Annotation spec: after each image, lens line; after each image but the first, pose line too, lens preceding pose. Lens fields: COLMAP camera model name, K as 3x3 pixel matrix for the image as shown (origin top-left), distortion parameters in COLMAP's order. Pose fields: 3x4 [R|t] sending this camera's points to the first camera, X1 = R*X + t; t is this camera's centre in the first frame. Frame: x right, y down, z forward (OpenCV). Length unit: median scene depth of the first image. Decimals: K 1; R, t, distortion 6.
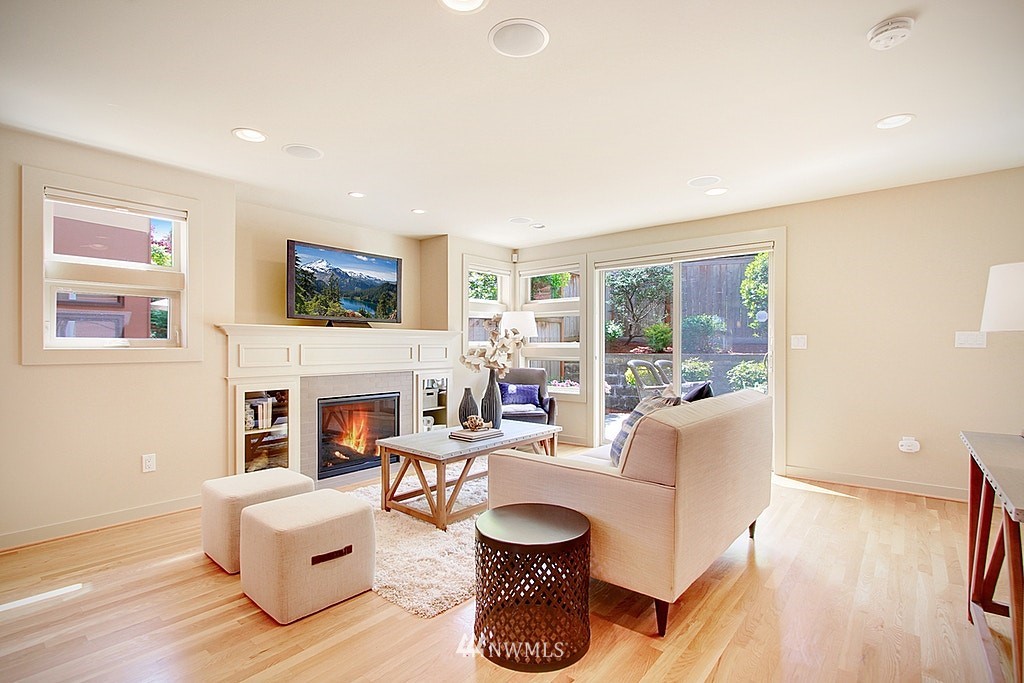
lens RADIAL K [[476.1, 0, 518.0], [0, 476.1, 350.2], [0, 0, 1]] dist [-0.008485, -0.001305]
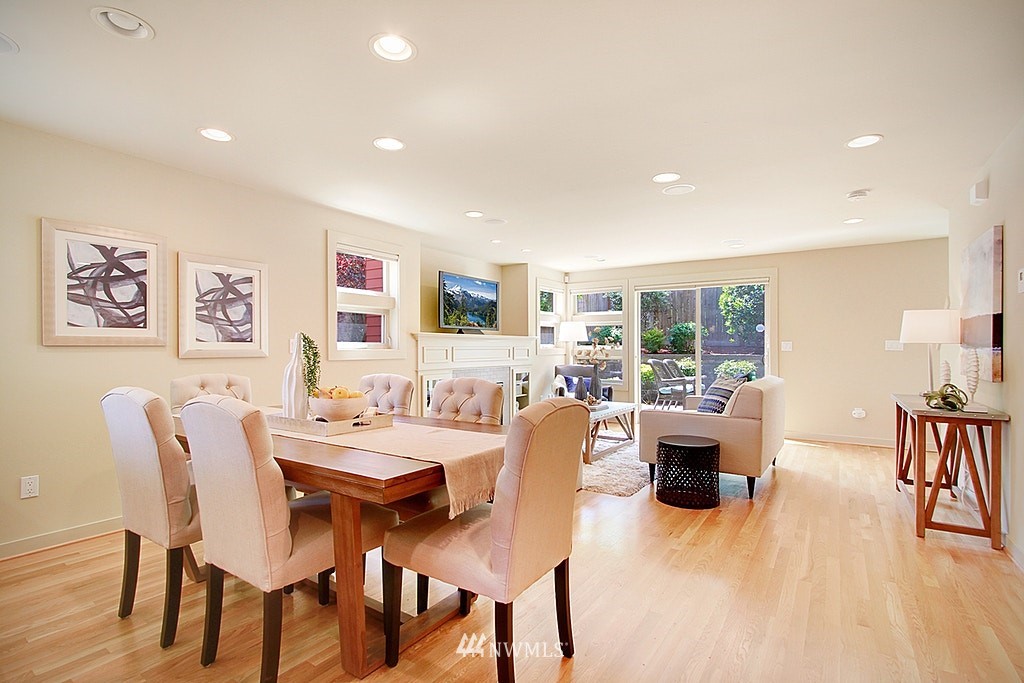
lens RADIAL K [[476.1, 0, 519.4], [0, 476.1, 343.8], [0, 0, 1]] dist [-0.008485, -0.001305]
pose [[0.995360, 0.003623, 0.096149, -0.330533], [-0.002033, 0.999860, -0.016635, 0.001148], [-0.096196, 0.016362, 0.995228, -0.340023]]
